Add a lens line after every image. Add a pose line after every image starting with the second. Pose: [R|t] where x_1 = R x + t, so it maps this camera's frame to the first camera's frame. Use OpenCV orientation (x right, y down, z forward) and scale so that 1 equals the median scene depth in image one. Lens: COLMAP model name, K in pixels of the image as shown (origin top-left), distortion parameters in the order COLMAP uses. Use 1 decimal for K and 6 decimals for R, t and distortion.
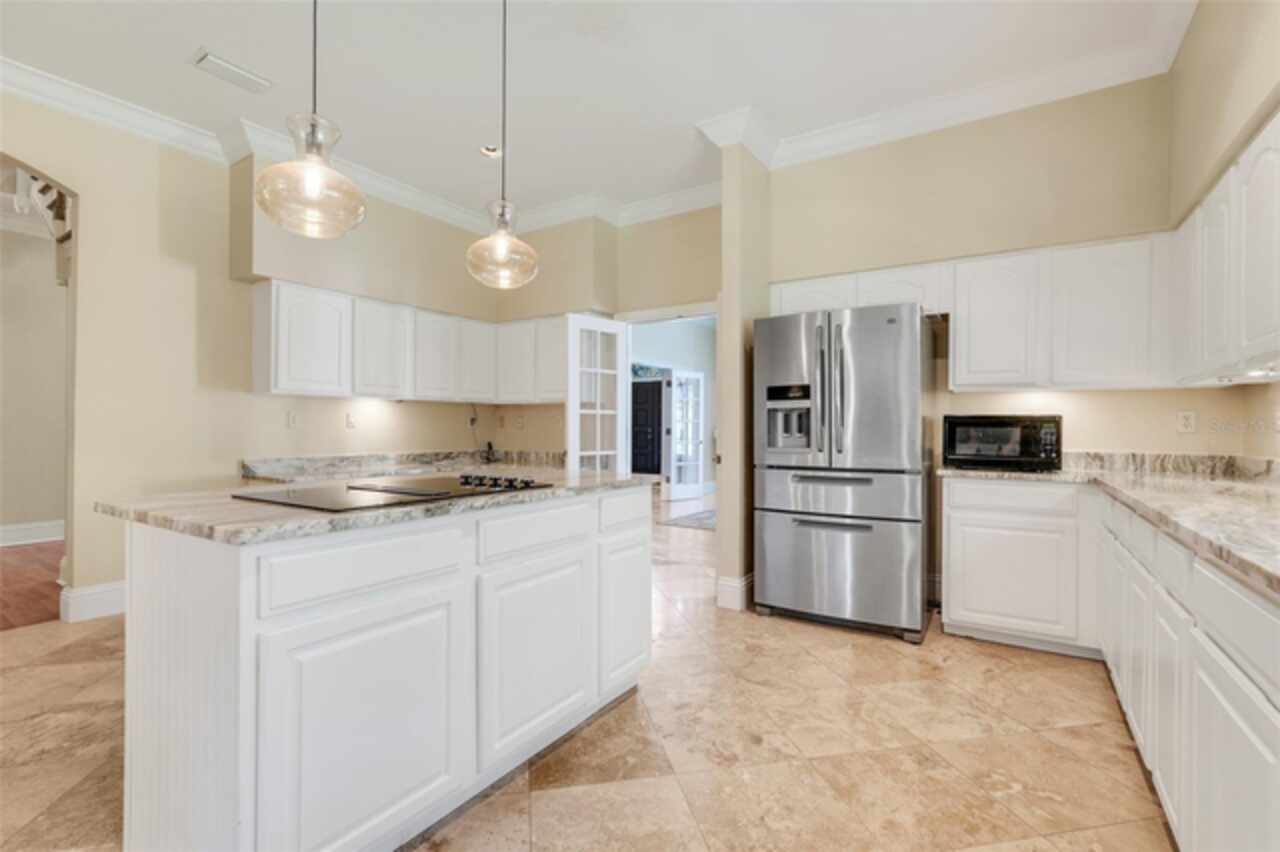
lens RADIAL K [[562.1, 0, 641.0], [0, 562.1, 427.4], [0, 0, 1]] dist [-0.004451, 0.001090]
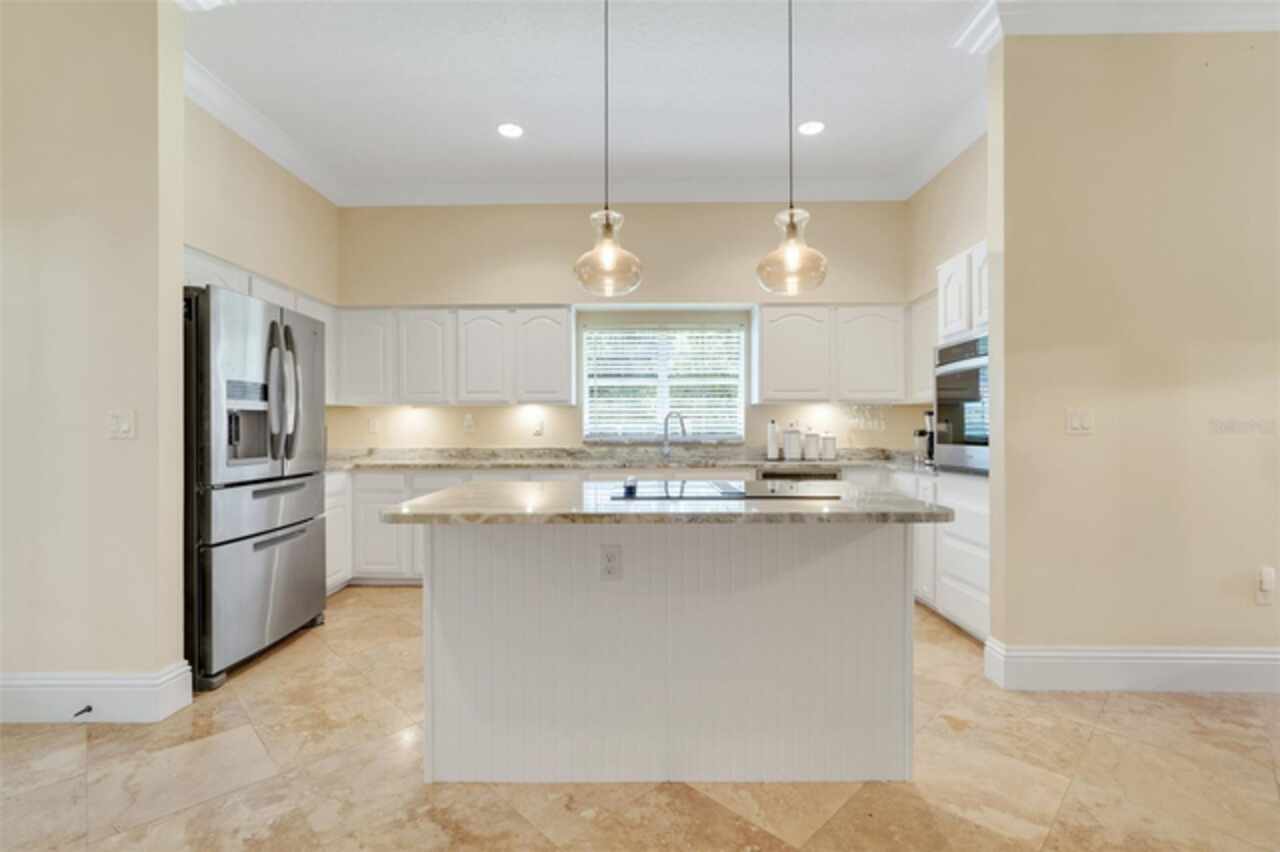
lens RADIAL K [[562.1, 0, 639.5], [0, 562.1, 427.6], [0, 0, 1]] dist [-0.004451, 0.001090]
pose [[-0.526371, 0.001659, 0.850254, -0.757300], [-0.007386, 0.999951, -0.006524, -0.007644], [-0.850223, -0.009714, -0.526333, 0.982834]]
